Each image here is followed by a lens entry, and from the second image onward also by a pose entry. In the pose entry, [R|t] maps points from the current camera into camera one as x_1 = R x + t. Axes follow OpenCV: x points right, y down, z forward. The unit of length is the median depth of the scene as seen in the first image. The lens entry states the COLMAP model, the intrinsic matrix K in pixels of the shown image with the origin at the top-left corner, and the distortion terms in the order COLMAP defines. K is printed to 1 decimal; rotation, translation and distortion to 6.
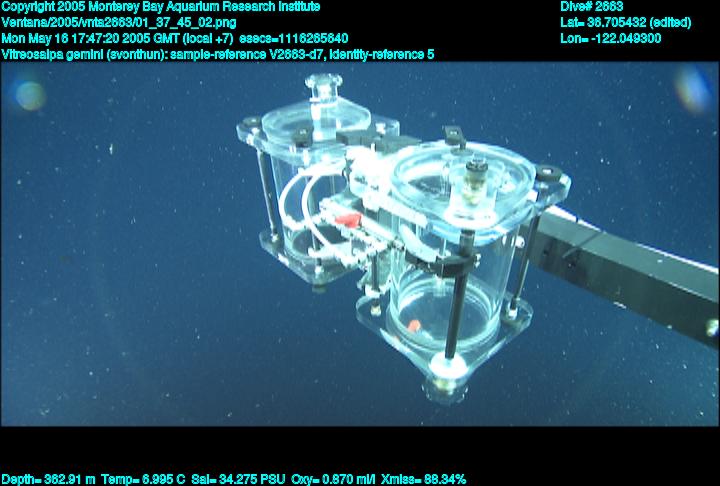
lens RADIAL K [[363.1, 0, 310.8], [0, 363.1, 242.6], [0, 0, 1]] dist [-0.000584, 0.000469]
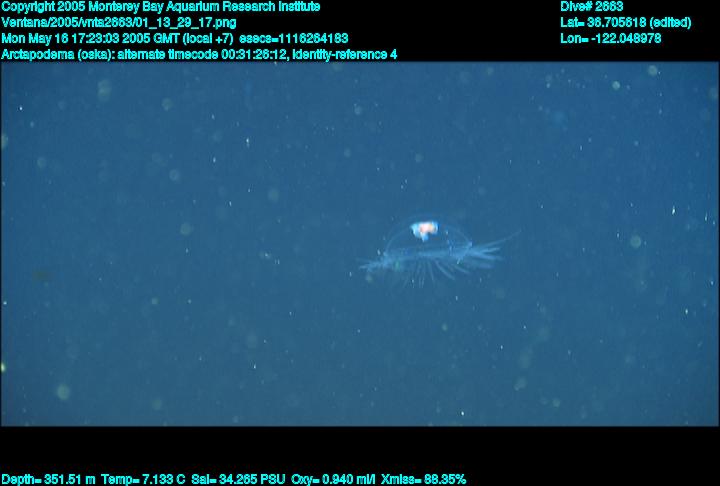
lens RADIAL K [[363.1, 0, 360.0], [0, 363.1, 243.0], [0, 0, 1]] dist [0.000594, -0.000640]
pose [[0.999999, 0.000339, -0.000991, 0.197256], [-0.000339, 1.000000, 0.000561, 0.000104], [0.000991, -0.000561, 0.999999, 0.000030]]
